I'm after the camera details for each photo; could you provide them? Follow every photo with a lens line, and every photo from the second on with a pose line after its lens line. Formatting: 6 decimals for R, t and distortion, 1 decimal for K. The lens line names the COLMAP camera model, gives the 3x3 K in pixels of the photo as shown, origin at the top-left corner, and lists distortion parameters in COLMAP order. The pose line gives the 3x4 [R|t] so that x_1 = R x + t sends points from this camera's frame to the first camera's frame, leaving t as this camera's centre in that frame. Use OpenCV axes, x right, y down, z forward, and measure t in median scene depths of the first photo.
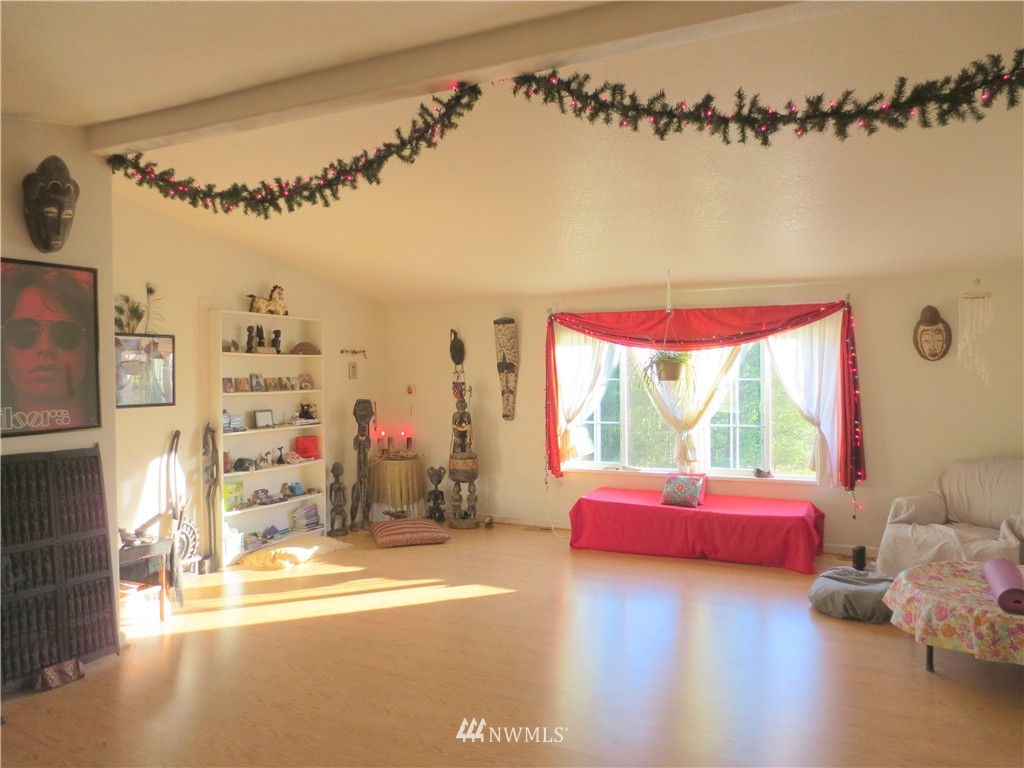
lens RADIAL K [[707.5, 0, 512.0], [0, 707.5, 384.0], [0, 0, 1]] dist [-0.037141, 0.000078]
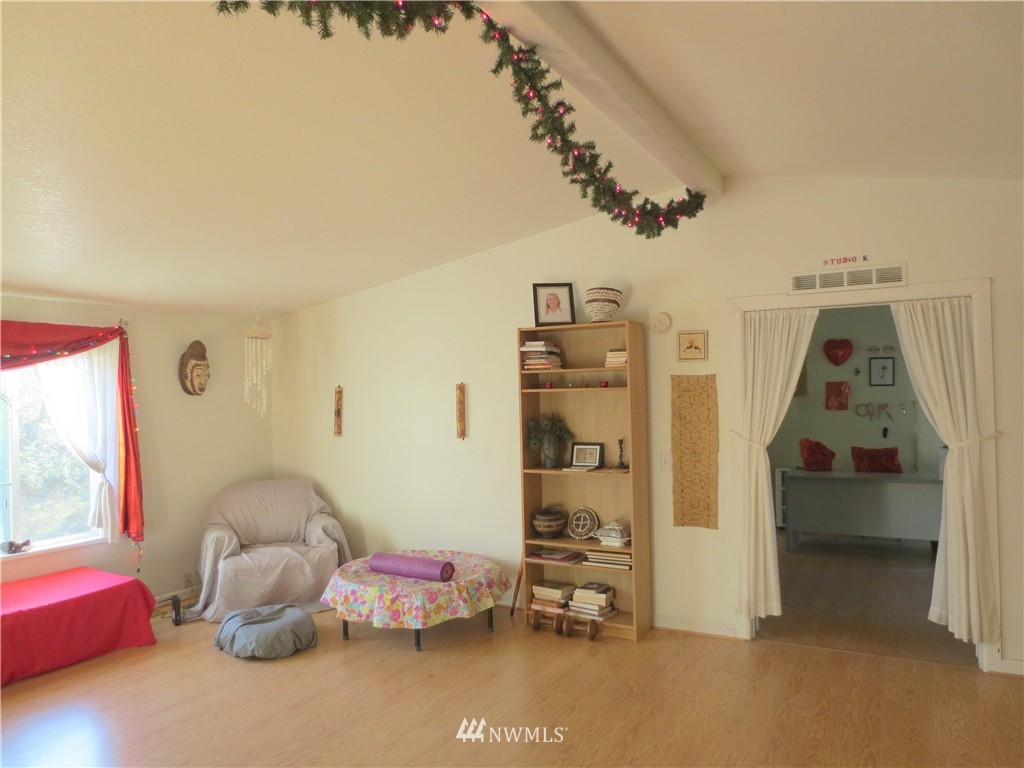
lens RADIAL K [[707.5, 0, 512.0], [0, 707.5, 384.0], [0, 0, 1]] dist [-0.037141, 0.000078]
pose [[0.049055, 0.021003, 0.998575, -0.395911], [0.039441, 0.998958, -0.022949, -0.007770], [-0.998017, 0.040511, 0.048176, 0.493527]]
